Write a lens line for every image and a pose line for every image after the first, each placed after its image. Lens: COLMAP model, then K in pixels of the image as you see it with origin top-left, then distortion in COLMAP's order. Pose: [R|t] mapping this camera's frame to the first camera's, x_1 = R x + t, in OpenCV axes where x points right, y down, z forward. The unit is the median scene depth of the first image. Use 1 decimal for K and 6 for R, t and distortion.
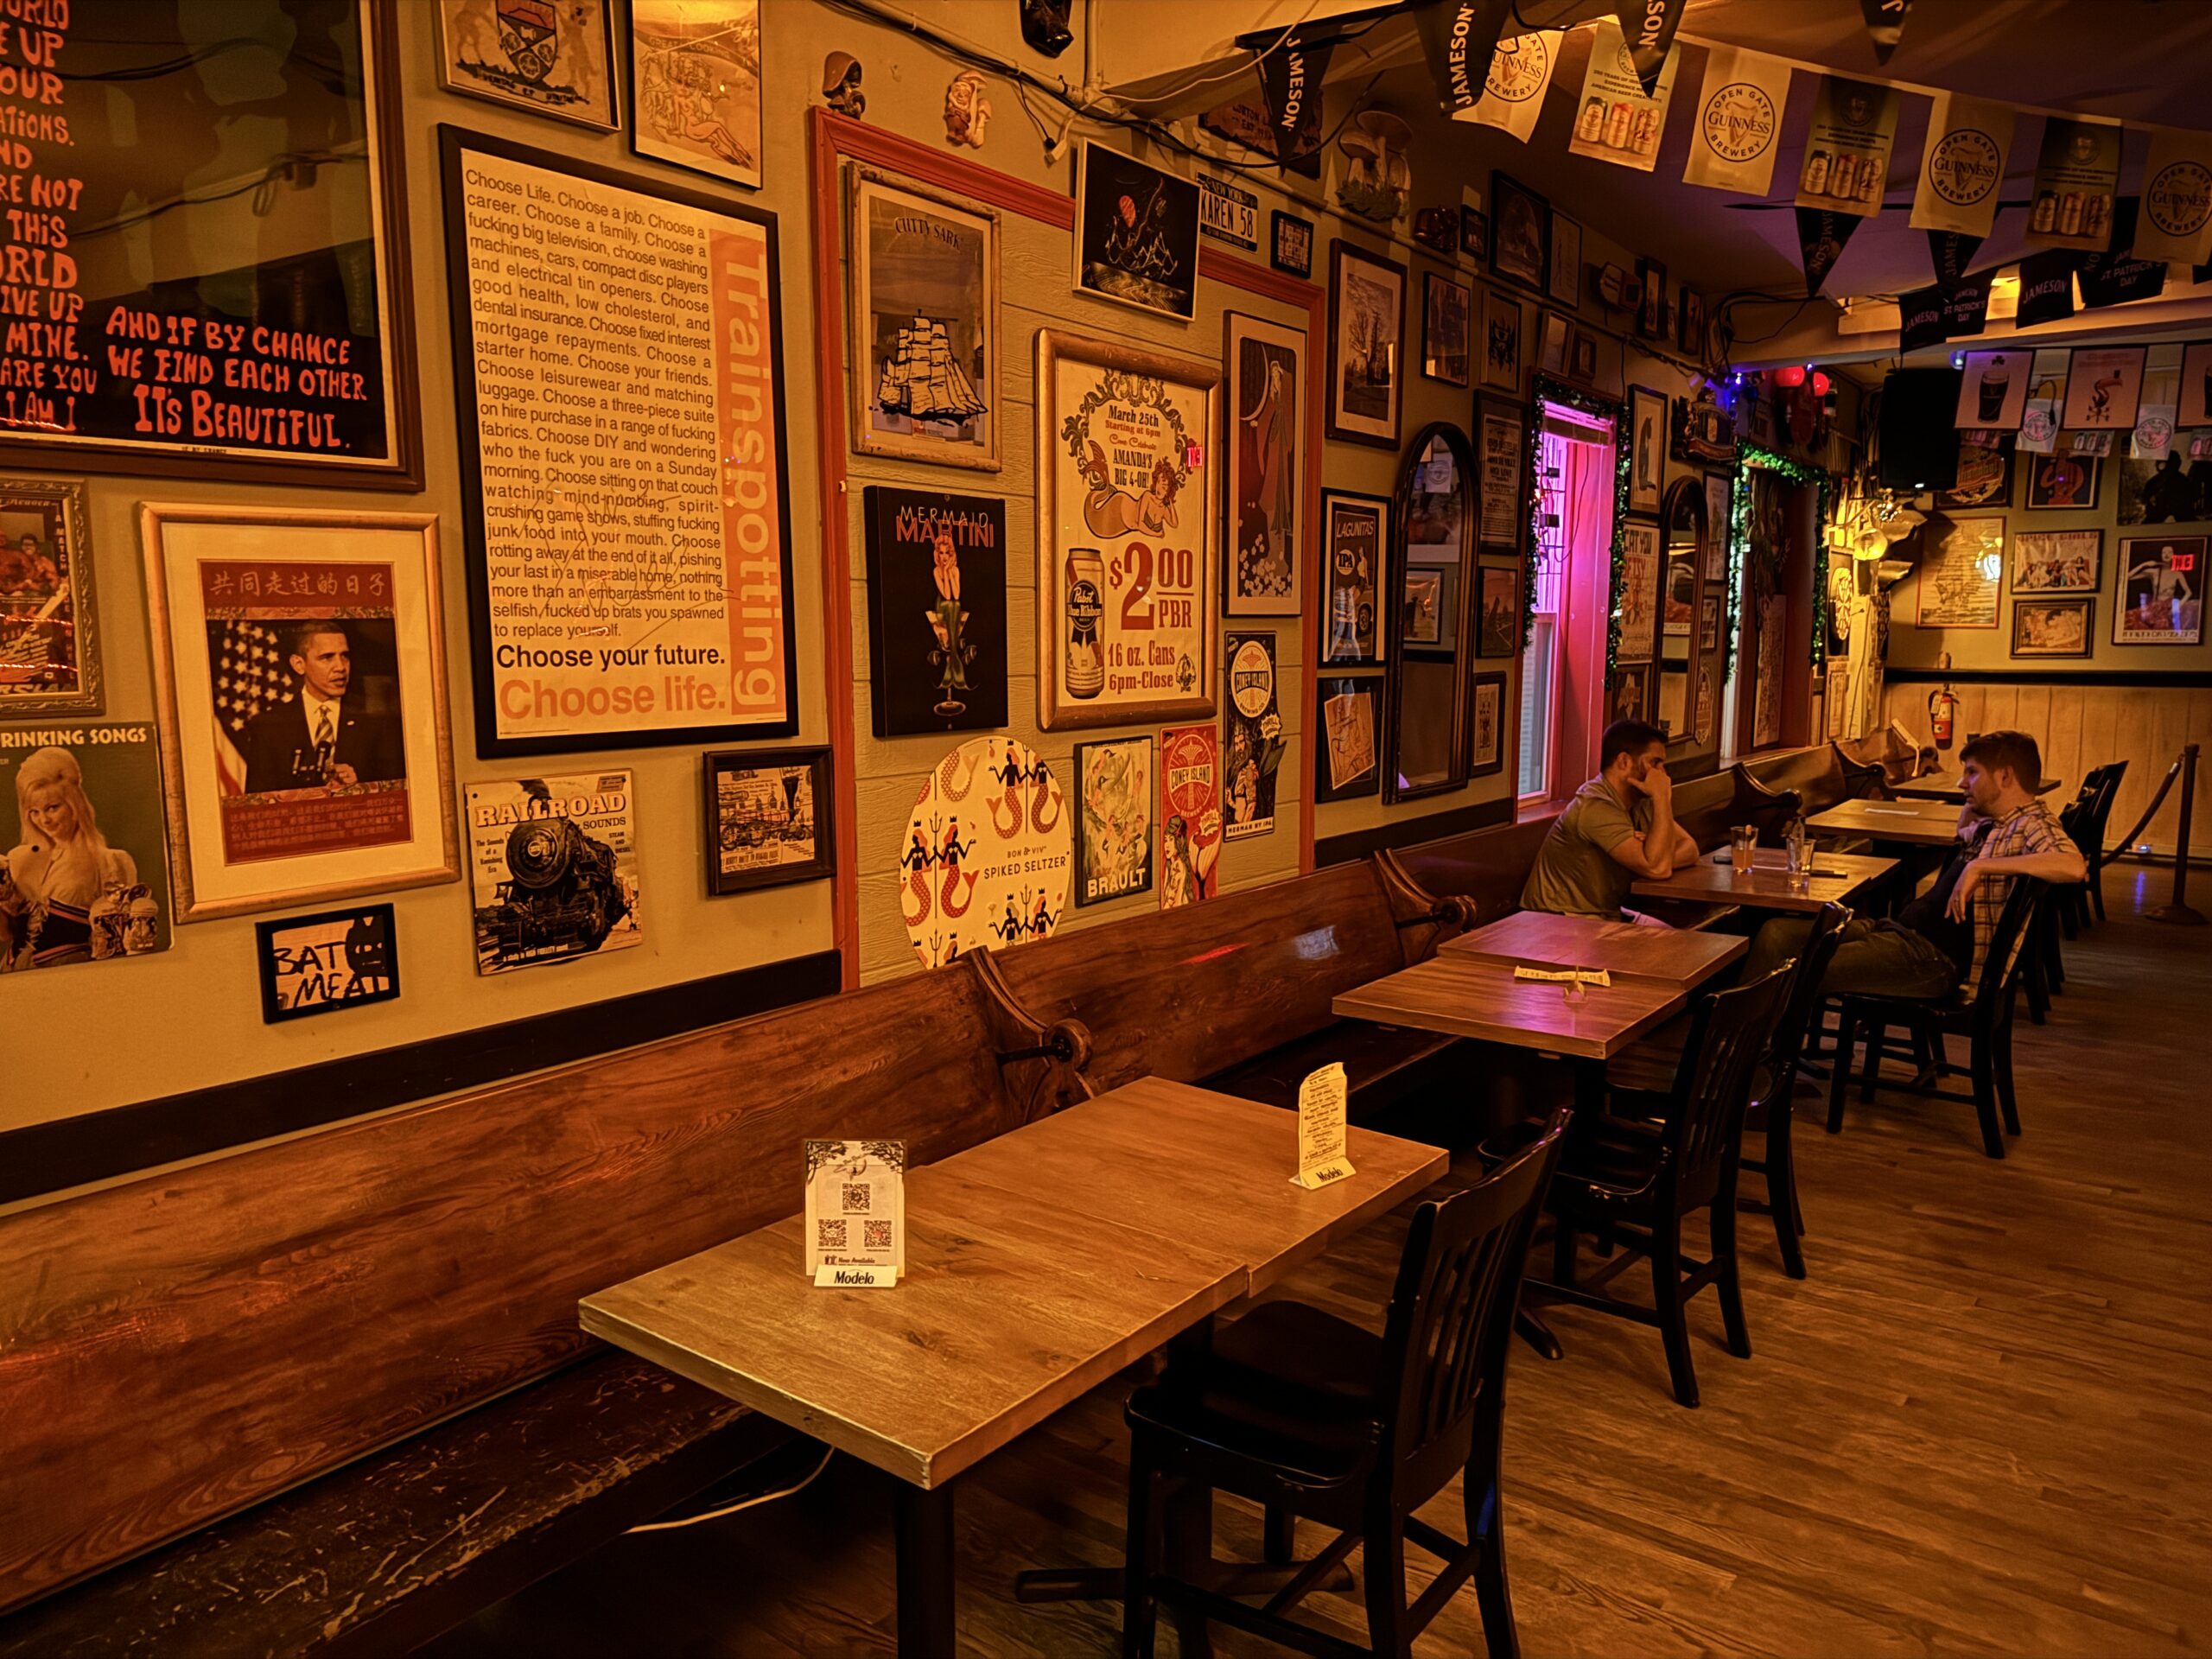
lens RADIAL K [[1529.3, 0, 1126.5], [0, 1529.3, 832.0], [0, 0, 1]] dist [0.104976, -0.135703]
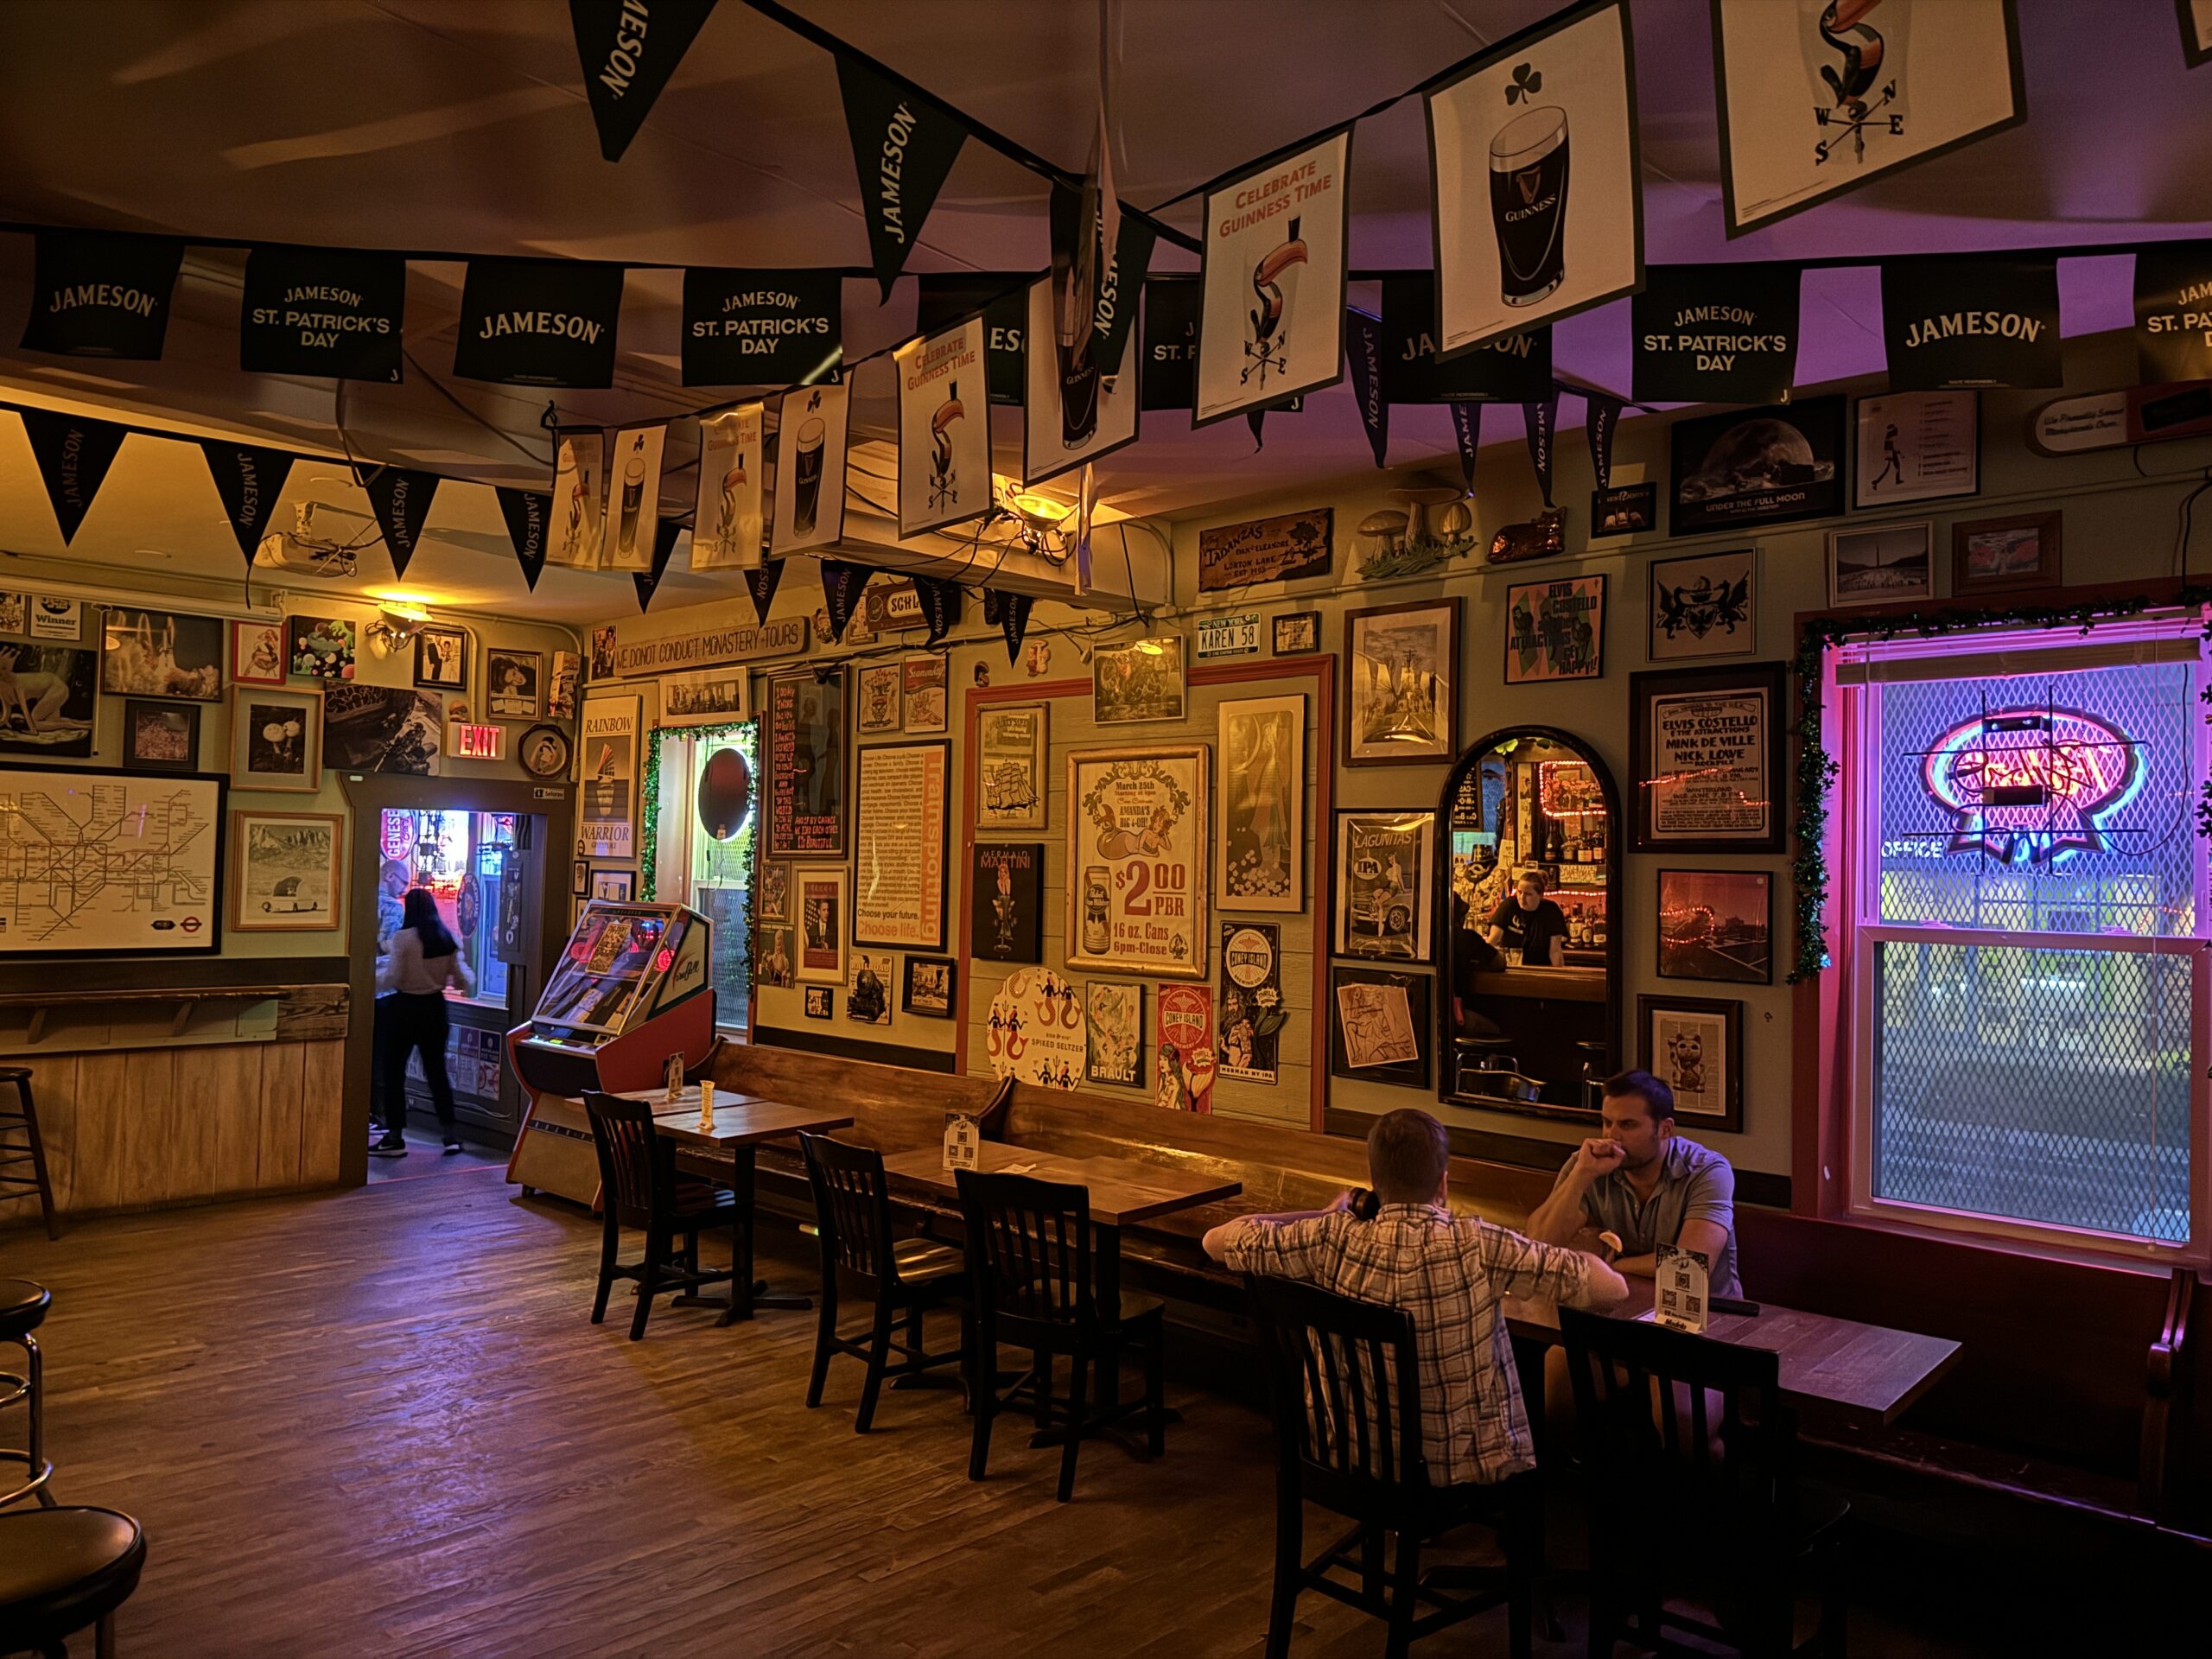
lens RADIAL K [[1529.3, 0, 1126.5], [0, 1529.3, 832.0], [0, 0, 1]] dist [0.104976, -0.135703]
pose [[-0.105270, -0.035703, -0.993802, 1.641692], [-0.157843, 0.987286, -0.018749, -0.193672], [0.981837, 0.154891, -0.109568, 1.199844]]
